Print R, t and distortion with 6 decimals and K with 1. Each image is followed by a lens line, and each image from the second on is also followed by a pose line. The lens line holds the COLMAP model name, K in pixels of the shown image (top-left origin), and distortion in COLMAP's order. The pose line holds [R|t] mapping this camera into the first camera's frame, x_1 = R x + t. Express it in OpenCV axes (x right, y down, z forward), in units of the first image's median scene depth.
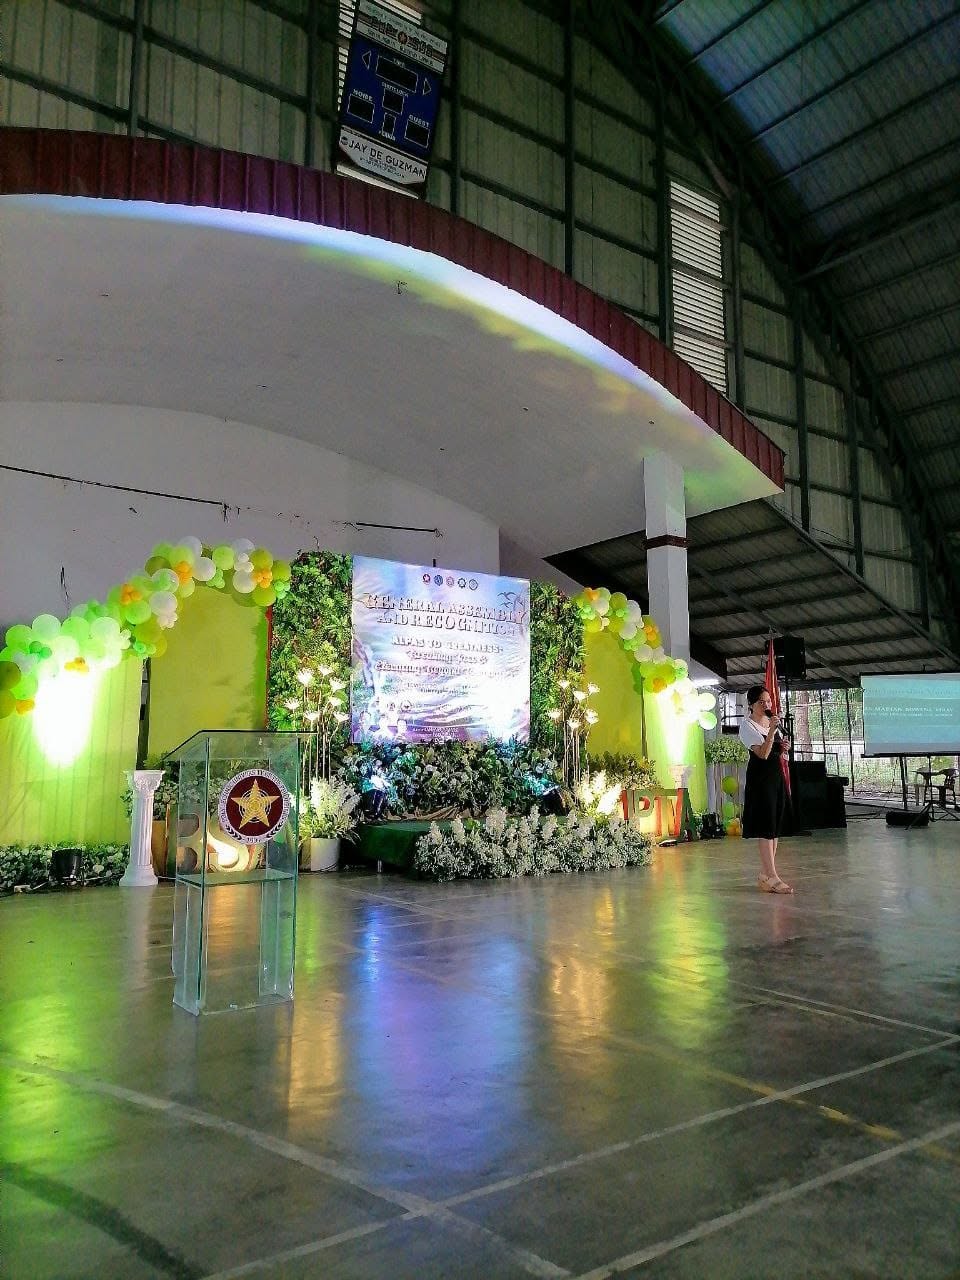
lens RADIAL K [[962.8, 0, 480.0], [0, 962.8, 640.0], [0, 0, 1]] dist [0.040196, -0.008234]
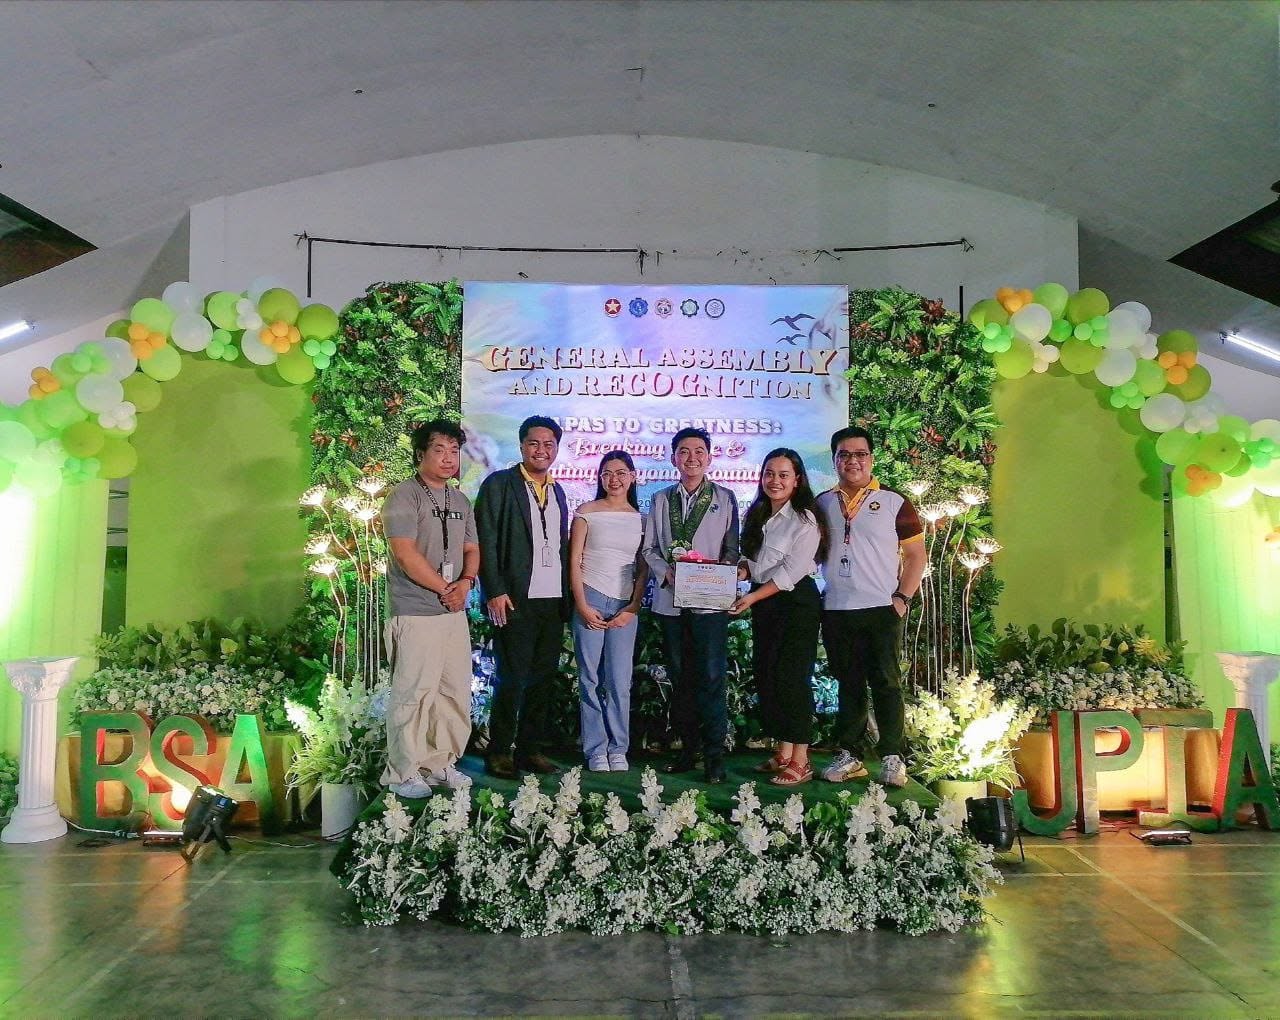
lens RADIAL K [[1014.9, 0, 640.0], [0, 1014.9, 510.0], [0, 0, 1]] dist [0.010085, -0.003380]
pose [[0.824649, -0.015949, -0.565419, 0.282772], [0.064110, 0.995797, 0.065413, 0.014378], [0.561999, -0.090192, 0.822206, 0.524416]]
